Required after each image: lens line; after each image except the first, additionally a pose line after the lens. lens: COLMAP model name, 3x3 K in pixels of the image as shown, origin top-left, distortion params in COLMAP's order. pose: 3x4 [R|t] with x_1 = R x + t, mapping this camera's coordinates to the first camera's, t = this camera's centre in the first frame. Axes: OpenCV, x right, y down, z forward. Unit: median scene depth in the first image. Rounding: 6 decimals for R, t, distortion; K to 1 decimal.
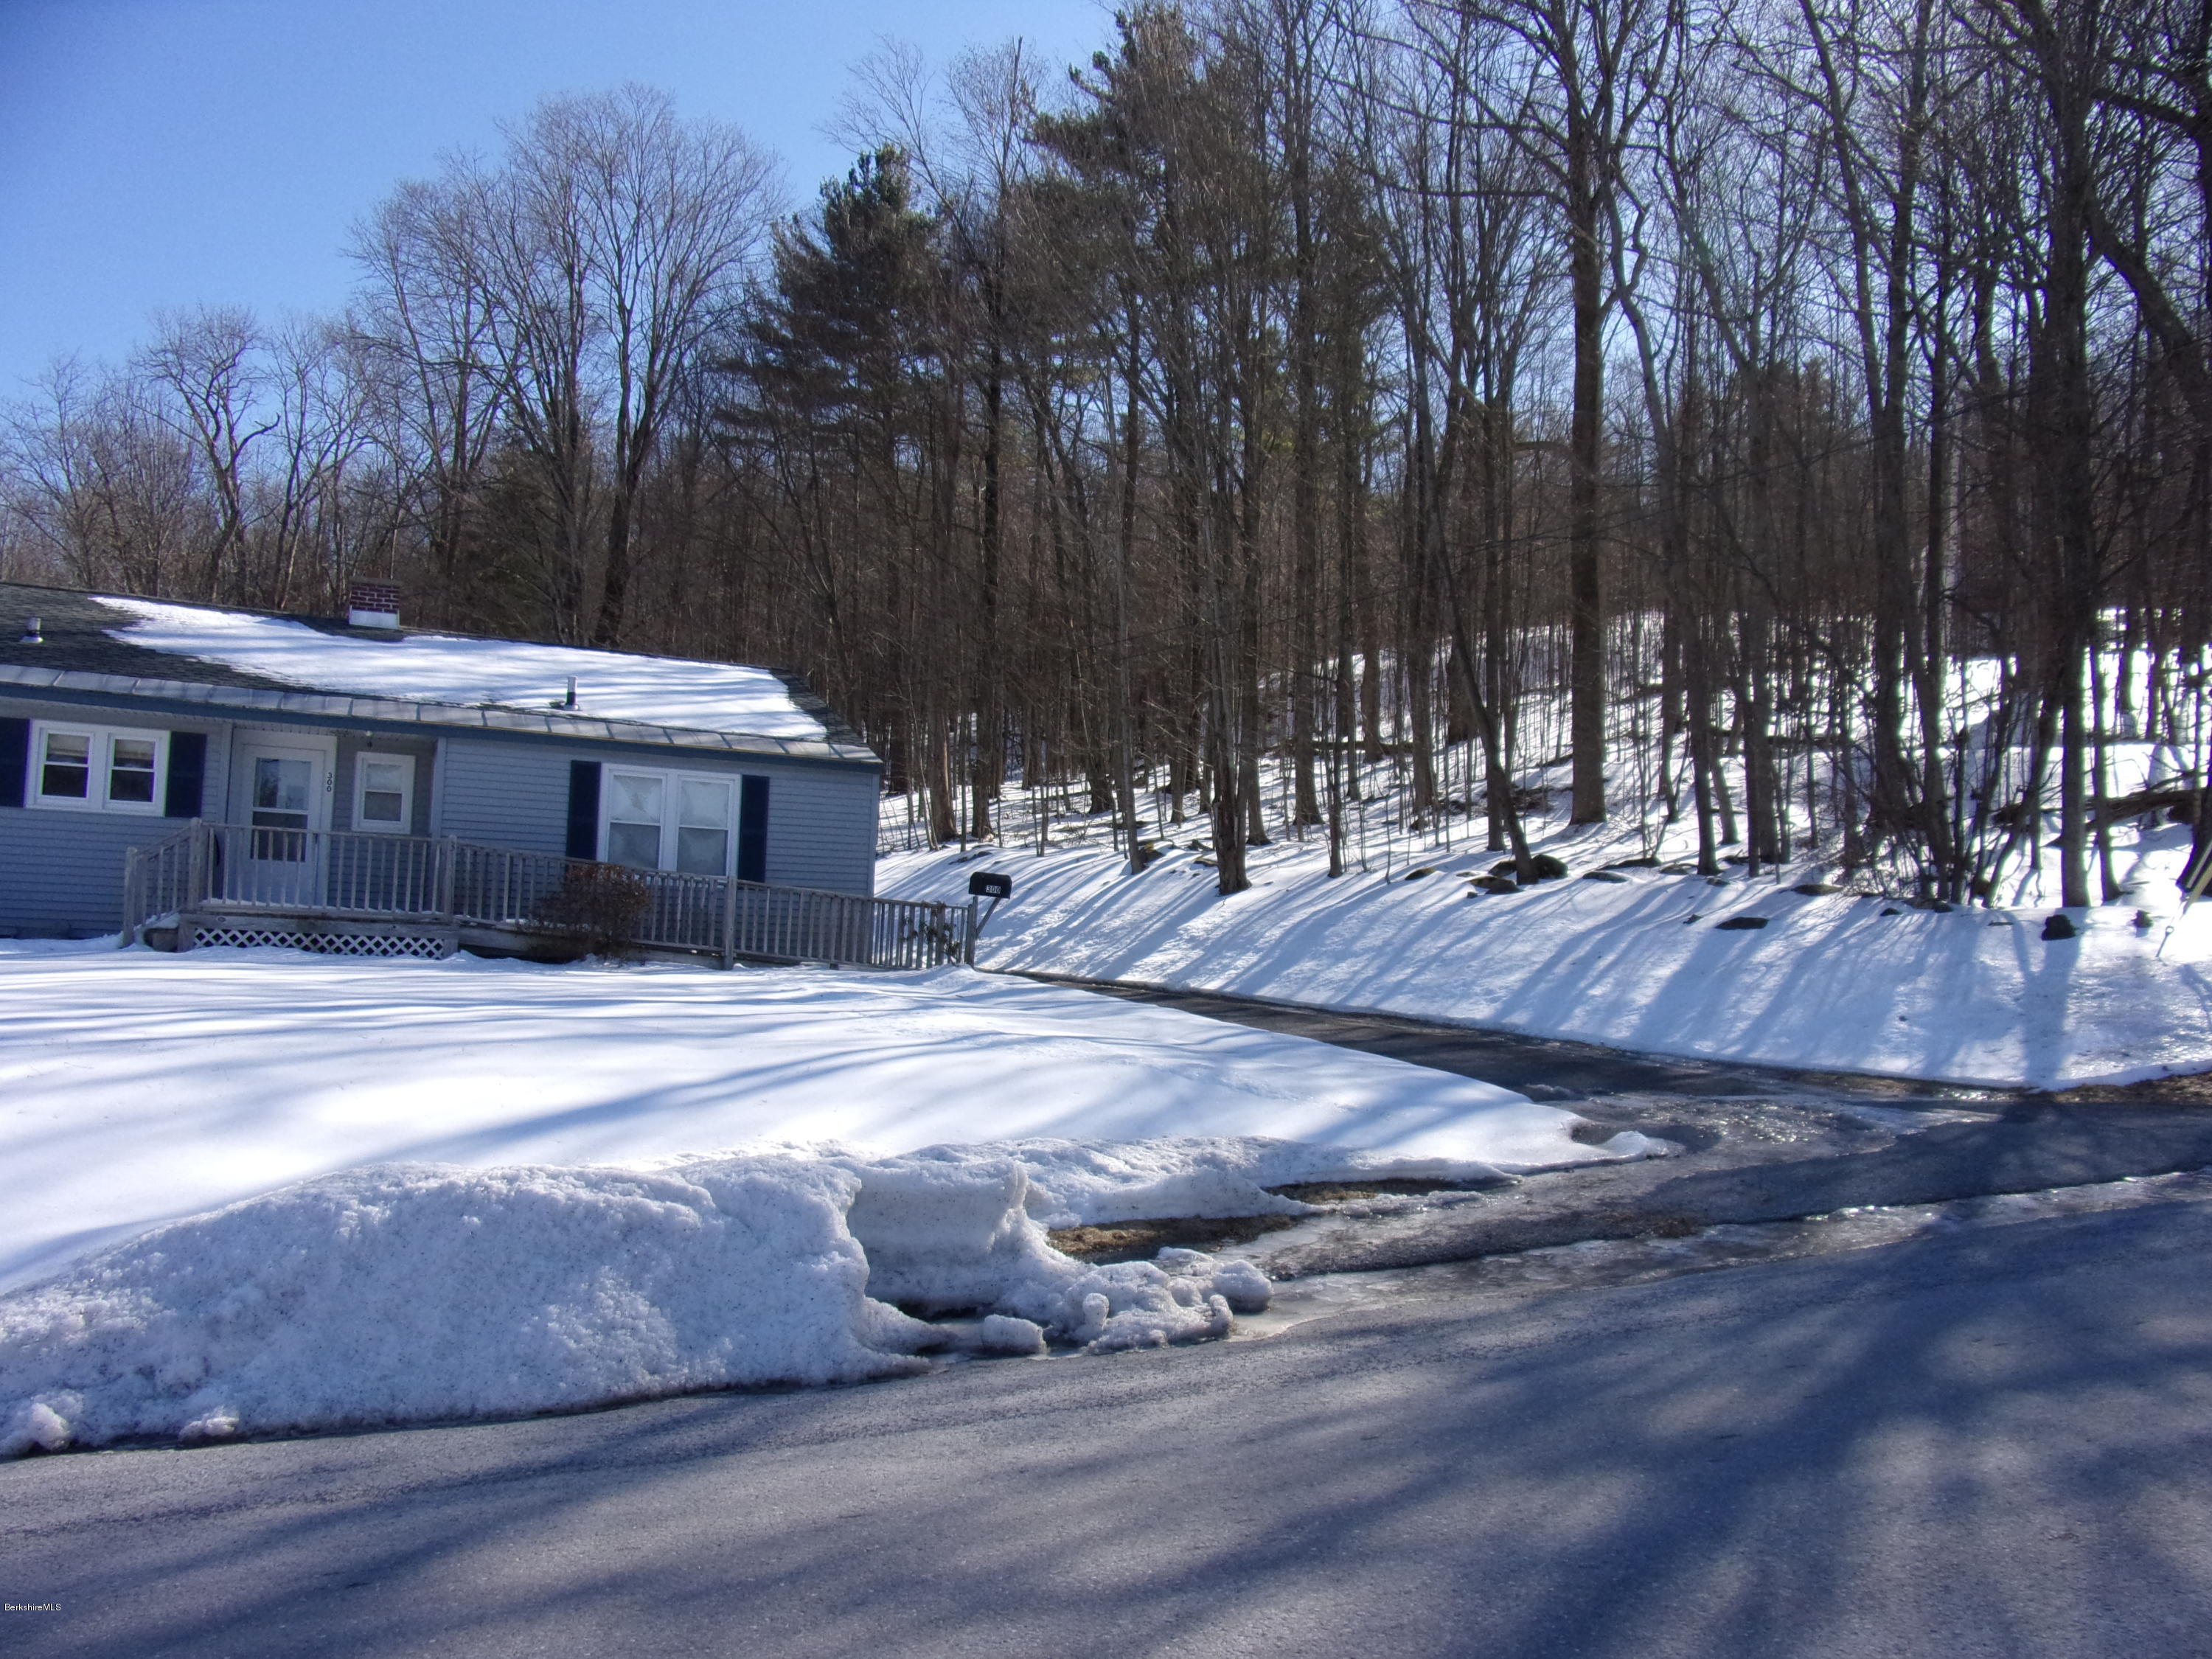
lens RADIAL K [[1578.7, 0, 1074.4], [0, 1578.7, 837.4], [0, 0, 1]] dist [-0.005872, 0.003717]
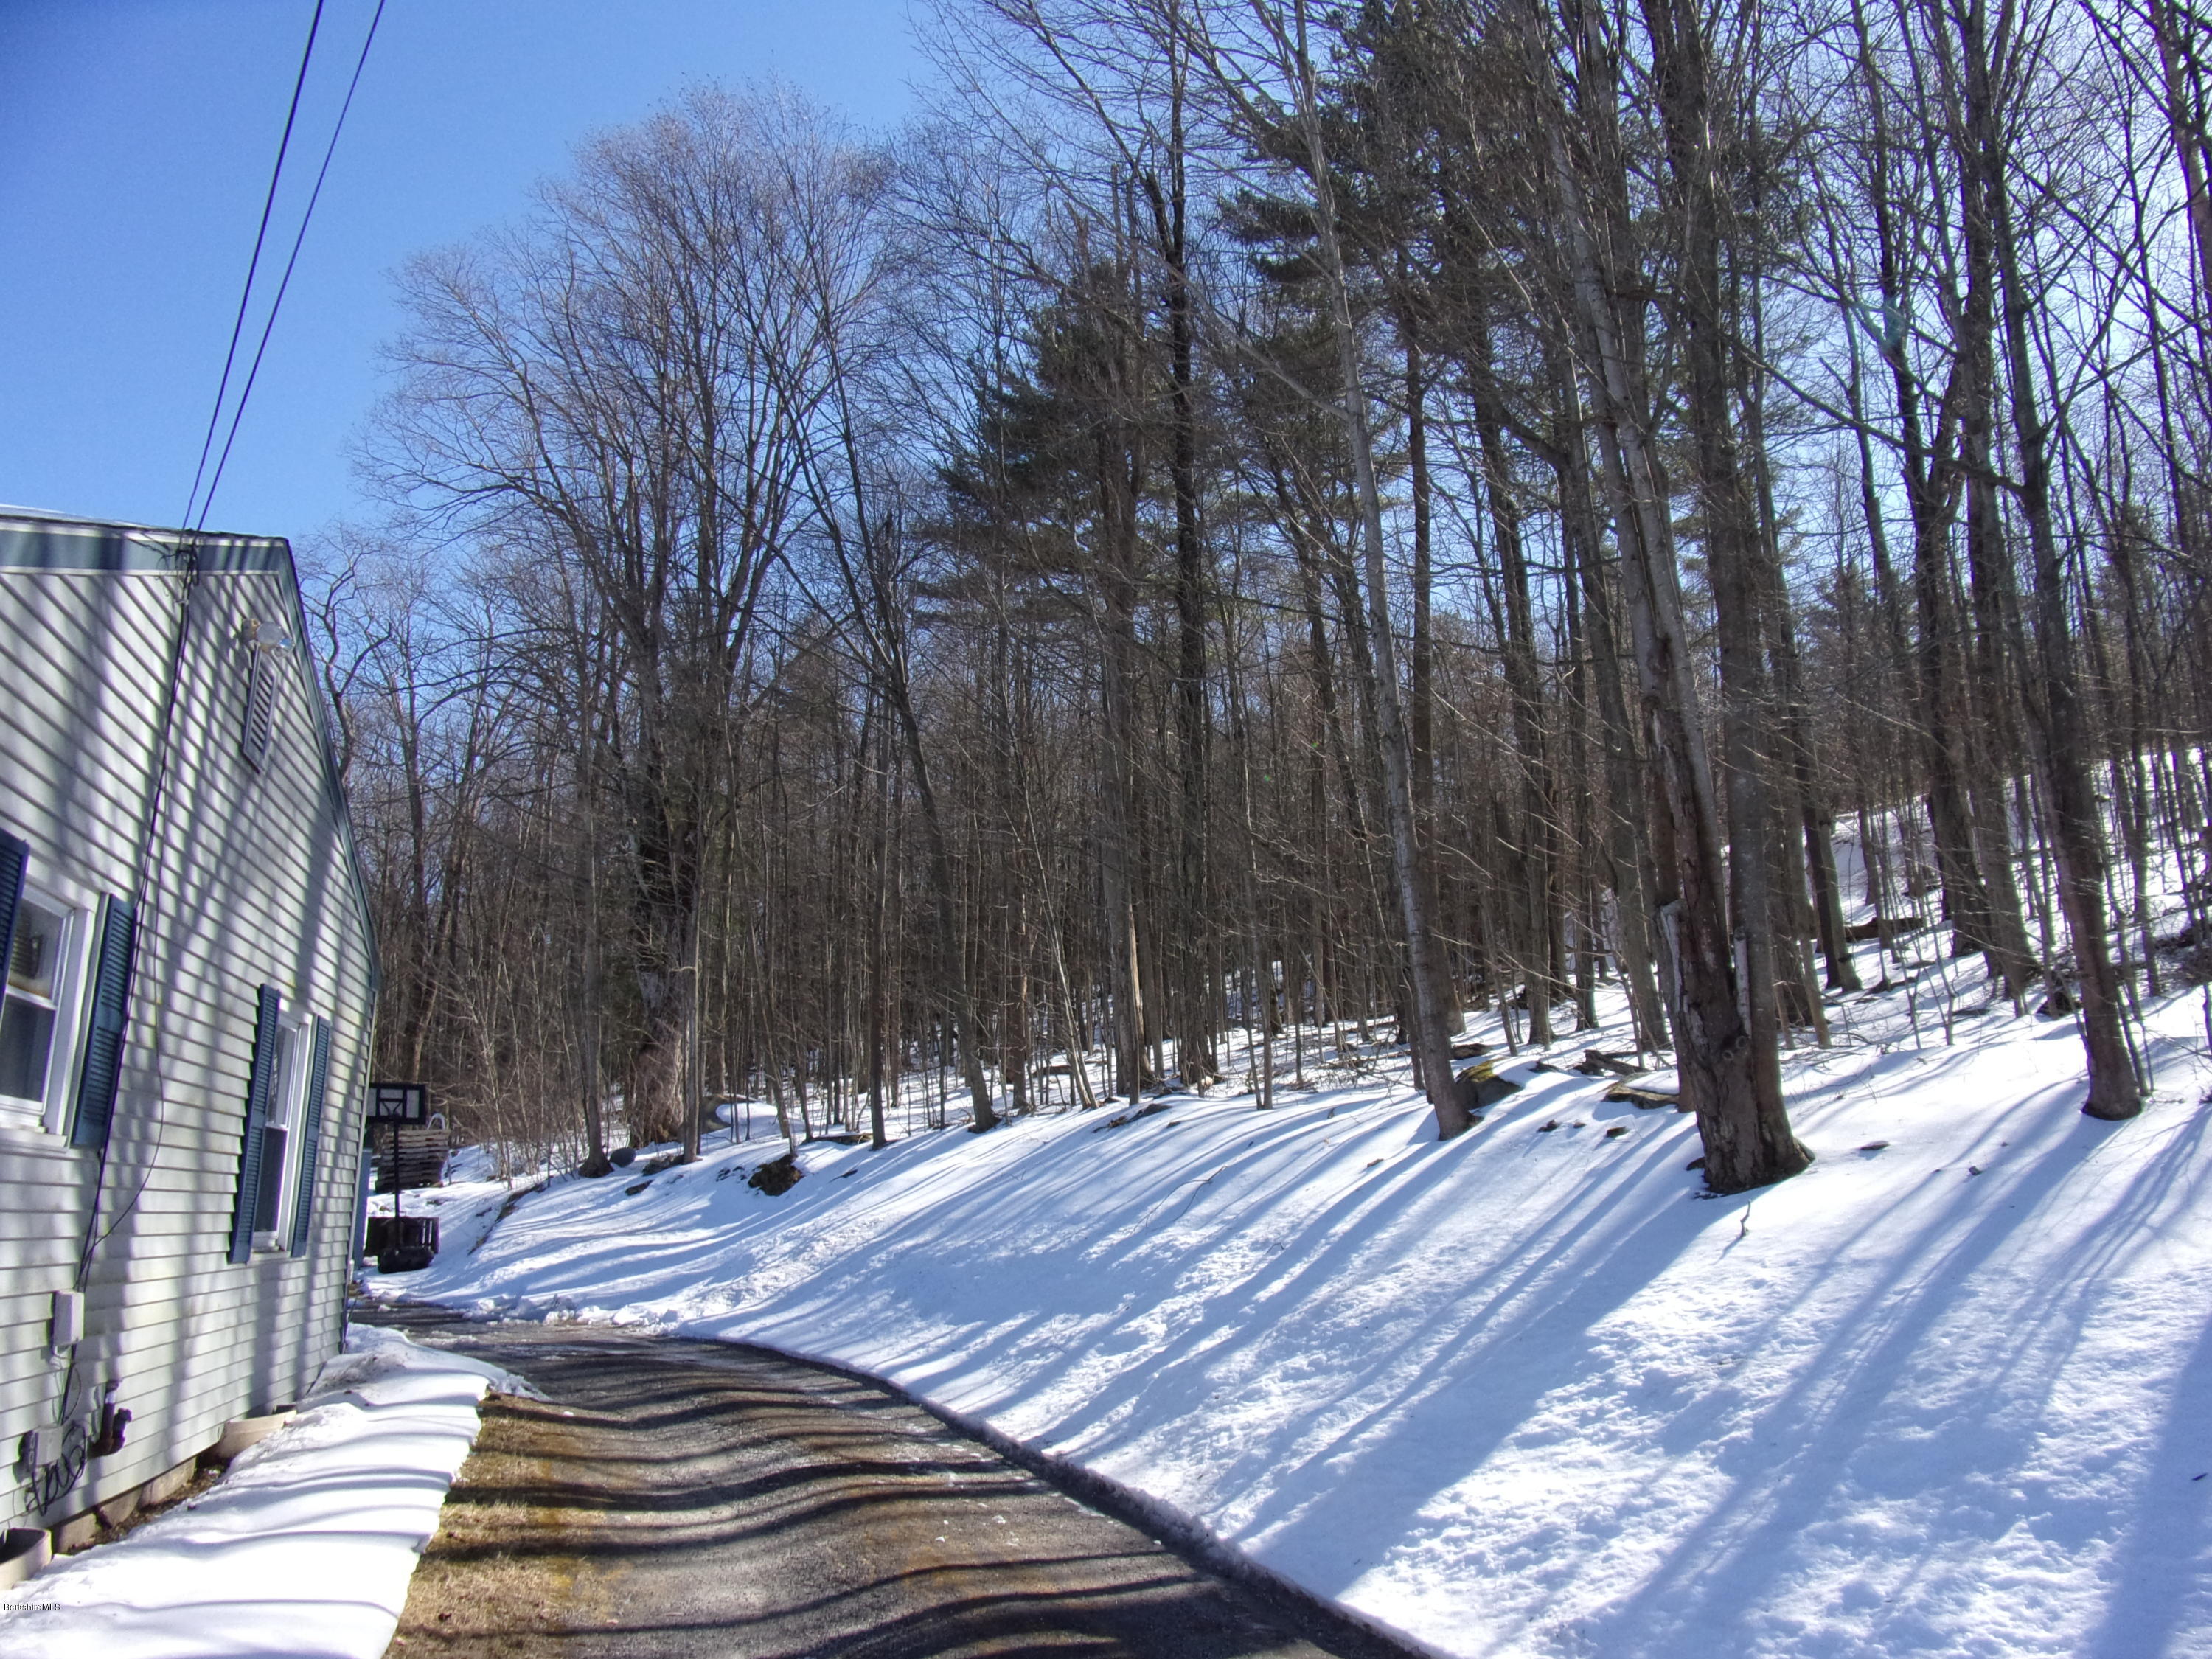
lens RADIAL K [[1578.7, 0, 1074.4], [0, 1578.7, 837.4], [0, 0, 1]] dist [-0.005872, 0.003717]
pose [[0.975536, -0.077045, -0.205898, 0.057057], [0.041112, 0.983991, -0.173413, 0.023222], [0.215963, 0.160706, 0.963086, 0.972396]]
